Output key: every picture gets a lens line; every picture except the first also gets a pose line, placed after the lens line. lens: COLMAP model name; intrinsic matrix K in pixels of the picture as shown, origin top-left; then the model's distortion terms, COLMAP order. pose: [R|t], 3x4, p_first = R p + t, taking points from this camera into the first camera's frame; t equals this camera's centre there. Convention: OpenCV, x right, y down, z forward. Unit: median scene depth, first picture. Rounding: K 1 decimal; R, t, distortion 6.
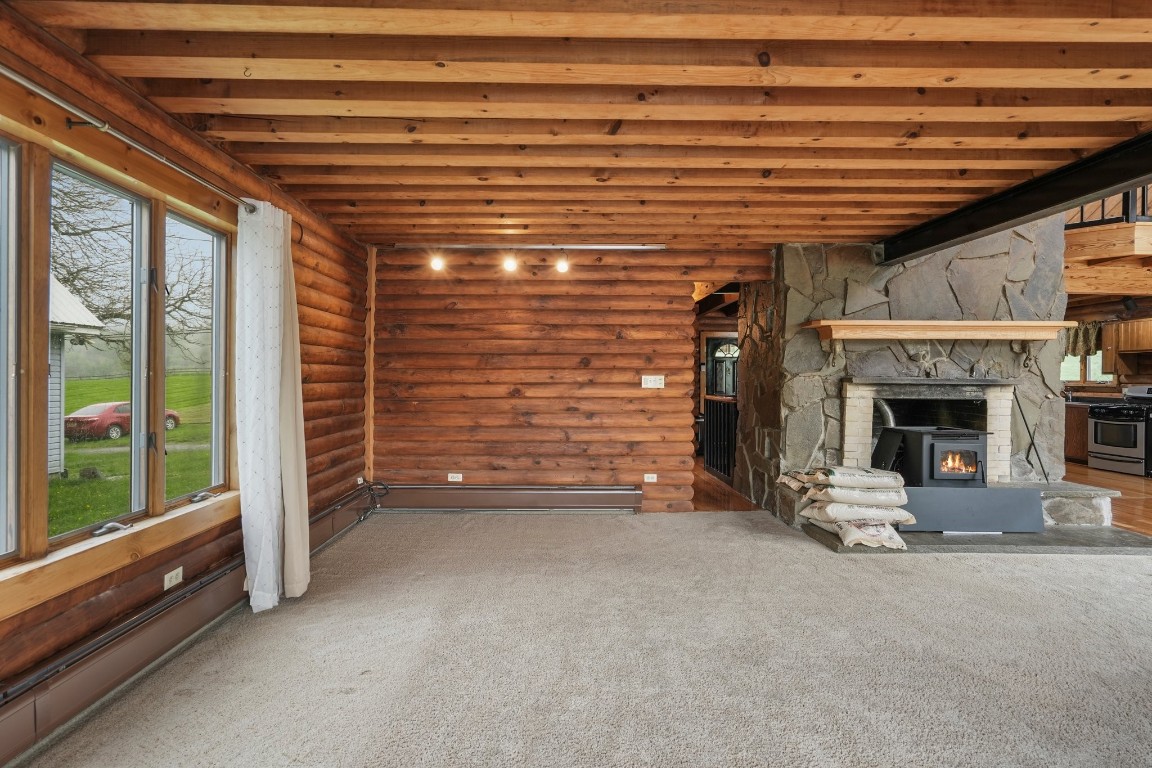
lens RADIAL K [[561.5, 0, 563.0], [0, 561.5, 376.2], [0, 0, 1]] dist [-0.003742, 0.003757]
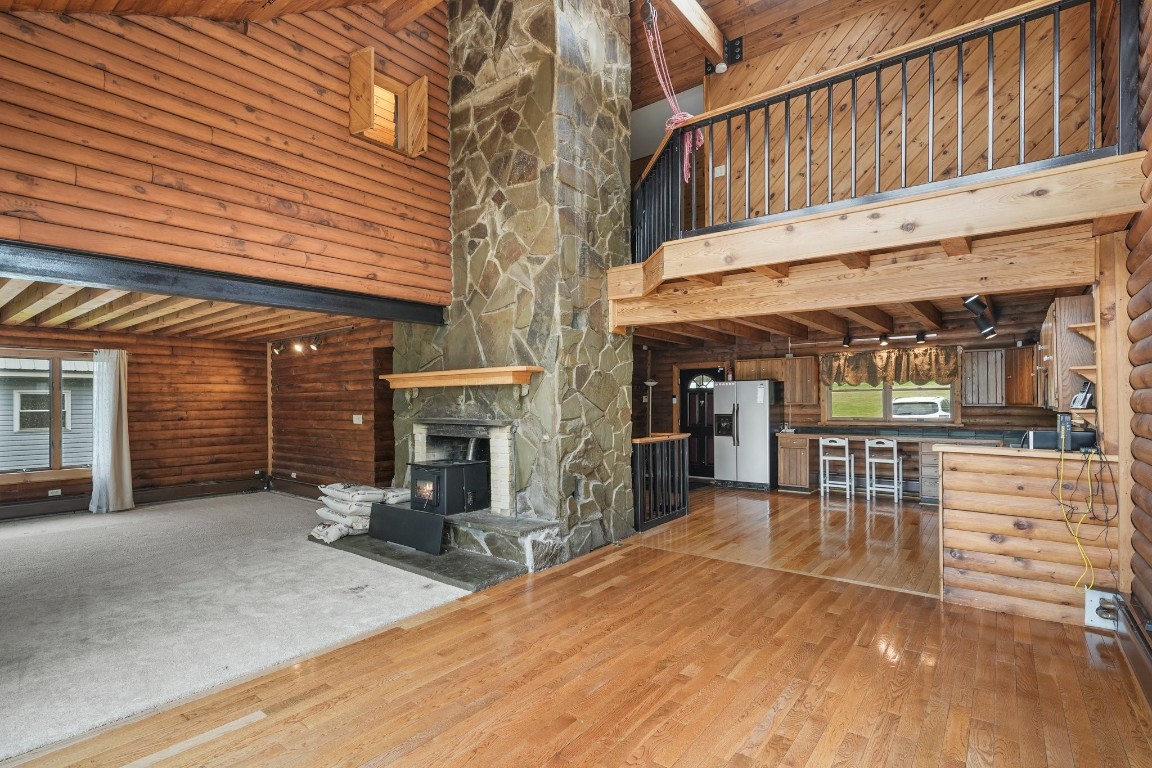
lens RADIAL K [[561.5, 0, 566.8], [0, 561.5, 390.5], [0, 0, 1]] dist [-0.003742, 0.003757]
pose [[0.766588, -0.024952, -0.641654, 1.552923], [0.013151, 0.999645, -0.023161, -0.025111], [0.642004, 0.009317, 0.766644, 0.240597]]
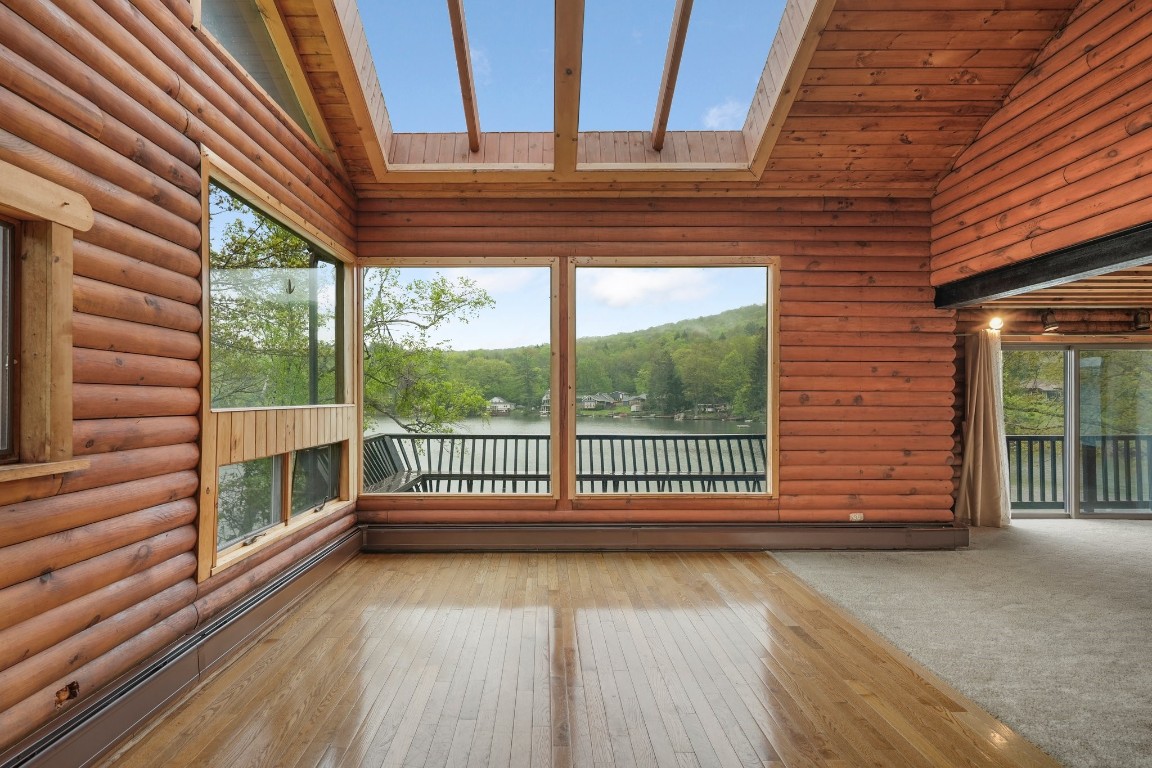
lens RADIAL K [[561.5, 0, 546.4], [0, 561.5, 396.1], [0, 0, 1]] dist [-0.003742, 0.003757]
pose [[-0.999670, -0.003910, 0.025379, 1.286428], [-0.004120, 0.999958, -0.008222, -0.021084], [-0.025346, -0.008324, -0.999644, 1.174988]]
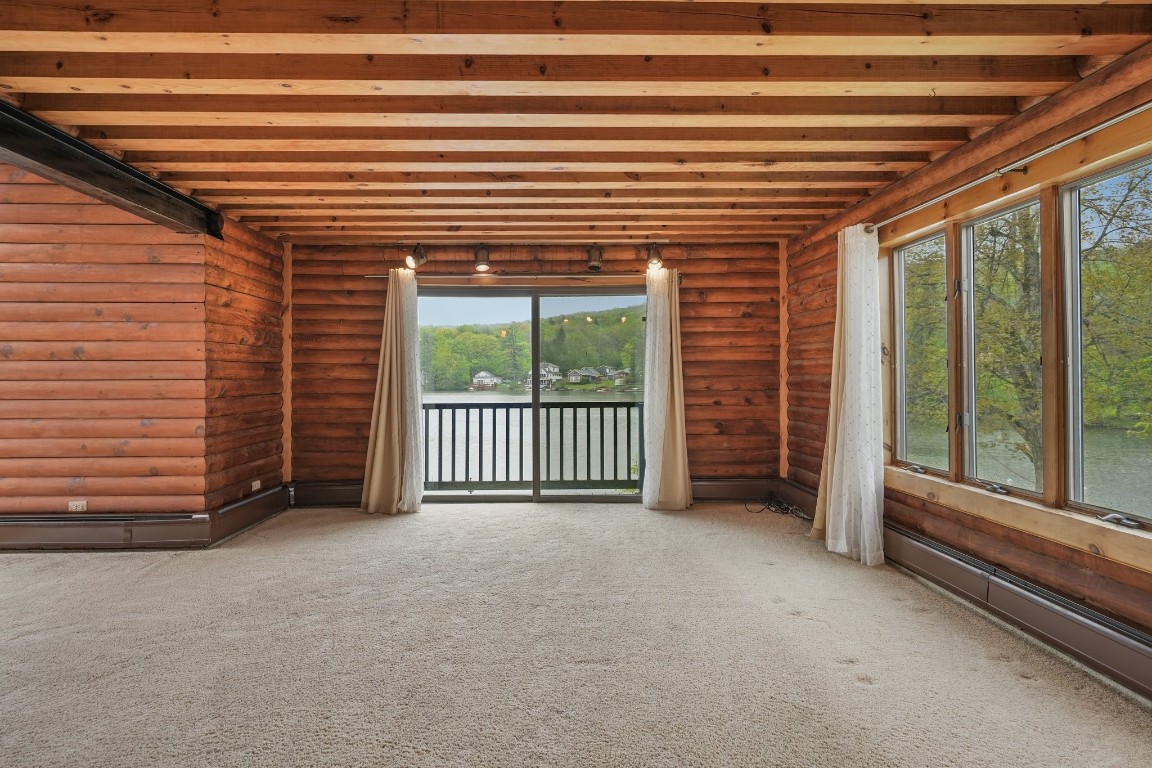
lens RADIAL K [[561.5, 0, 537.3], [0, 561.5, 372.2], [0, 0, 1]] dist [-0.003742, 0.003757]
pose [[-0.999984, -0.000572, 0.005569, 0.079116], [-0.000599, 0.999989, -0.004756, 0.006657], [-0.005566, -0.004760, -0.999973, 0.908512]]
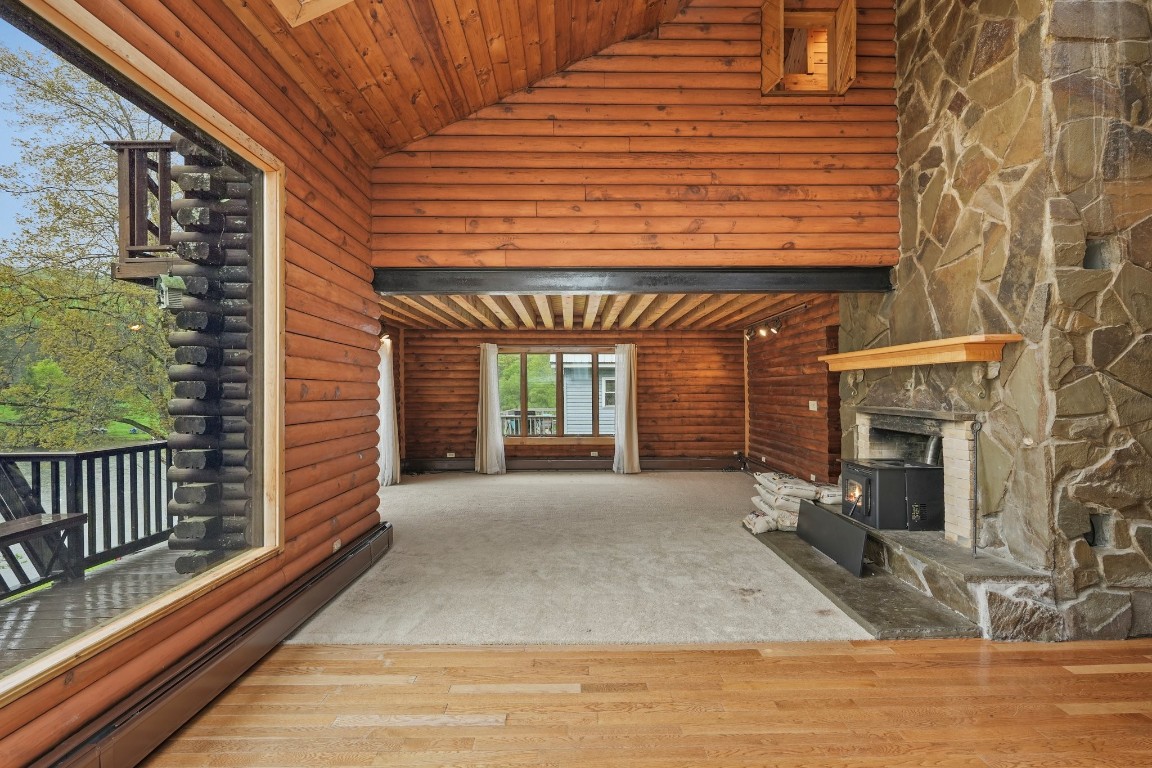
lens RADIAL K [[561.5, 0, 585.4], [0, 561.5, 383.6], [0, 0, 1]] dist [-0.003742, 0.003757]
pose [[0.003468, -0.015594, -0.999872, 1.536001], [0.002597, 0.999875, -0.015585, -0.023920], [0.999991, -0.002543, 0.003509, 0.468411]]
